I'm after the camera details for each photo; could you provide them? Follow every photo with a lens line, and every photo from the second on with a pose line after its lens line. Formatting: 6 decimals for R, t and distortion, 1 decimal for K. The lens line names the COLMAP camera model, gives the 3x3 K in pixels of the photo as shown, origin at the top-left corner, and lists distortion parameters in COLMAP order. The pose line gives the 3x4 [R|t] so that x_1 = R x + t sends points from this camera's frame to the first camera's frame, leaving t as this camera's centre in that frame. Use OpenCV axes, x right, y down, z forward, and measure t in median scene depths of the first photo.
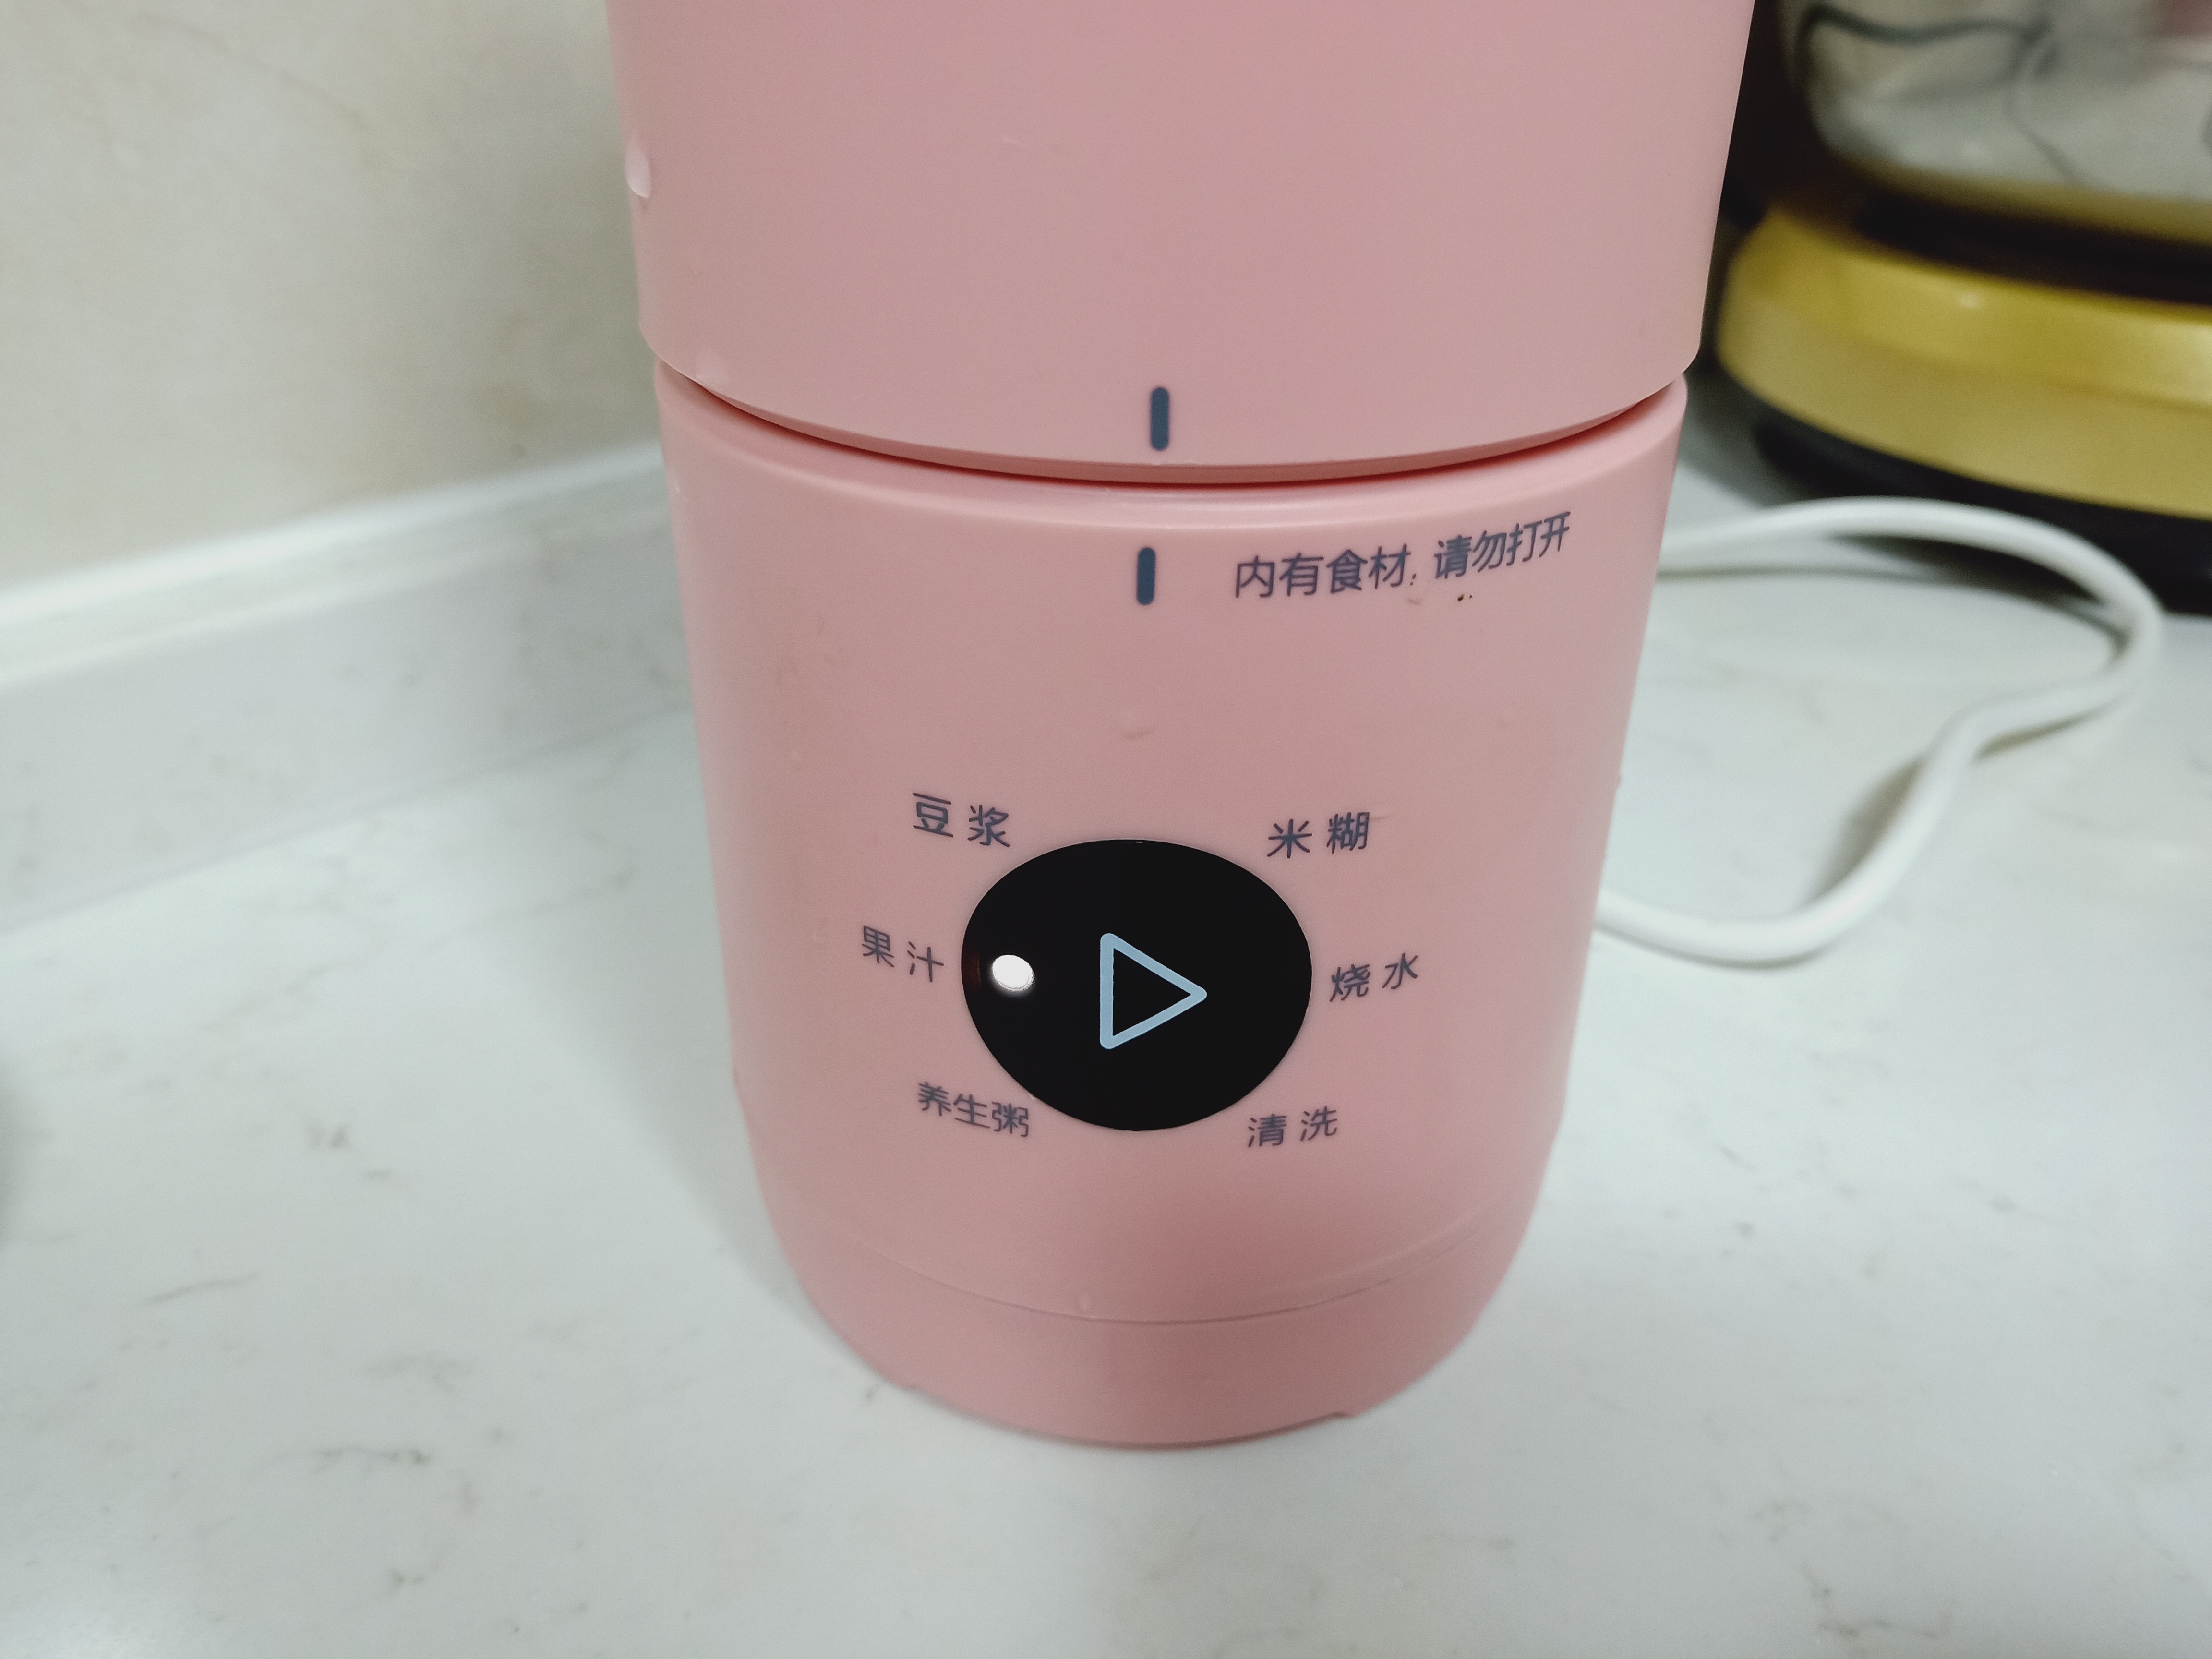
lens RADIAL K [[1613.0, 0, 1035.1], [0, 1613.0, 898.0], [0, 0, 1]] dist [0.010331, -0.001596]
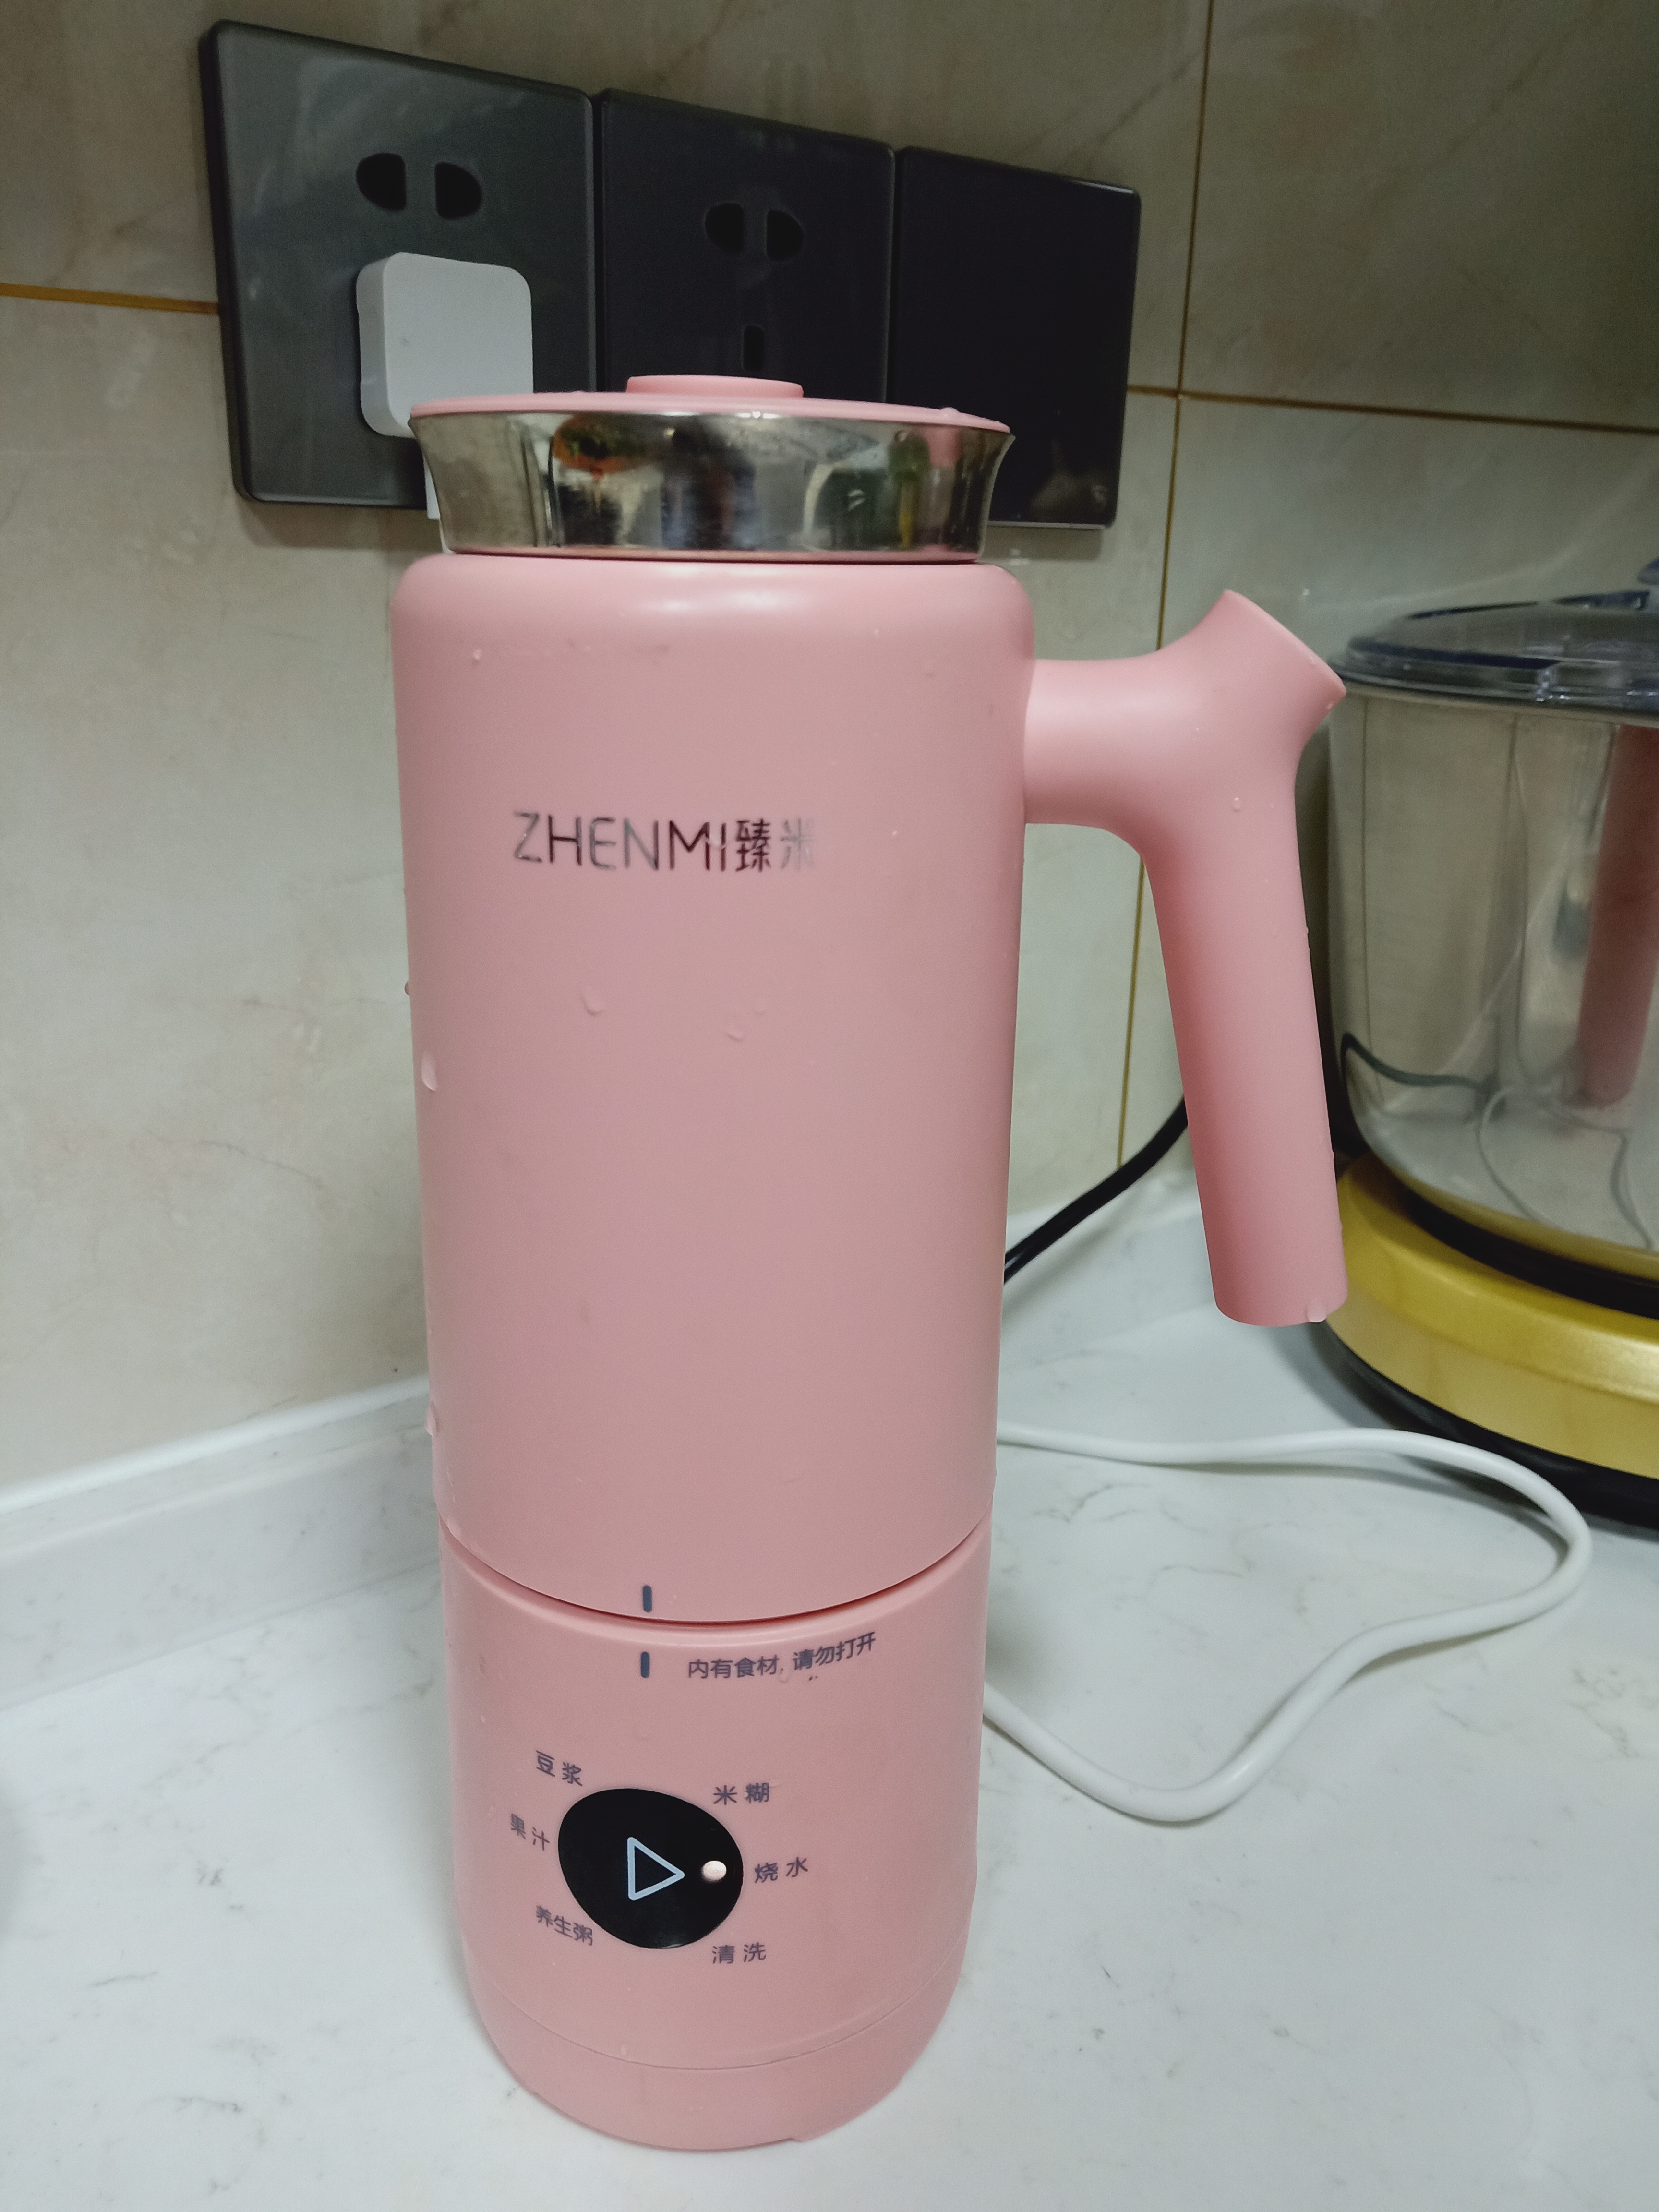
lens RADIAL K [[1659.8, 0, 807.1], [0, 1659.8, 1105.6], [0, 0, 1]] dist [0.025445, -0.025087]
pose [[0.994594, 0.043354, -0.094355, 0.374916], [-0.063430, 0.973093, -0.221508, -0.370112], [0.082213, 0.226295, 0.970583, -1.002509]]
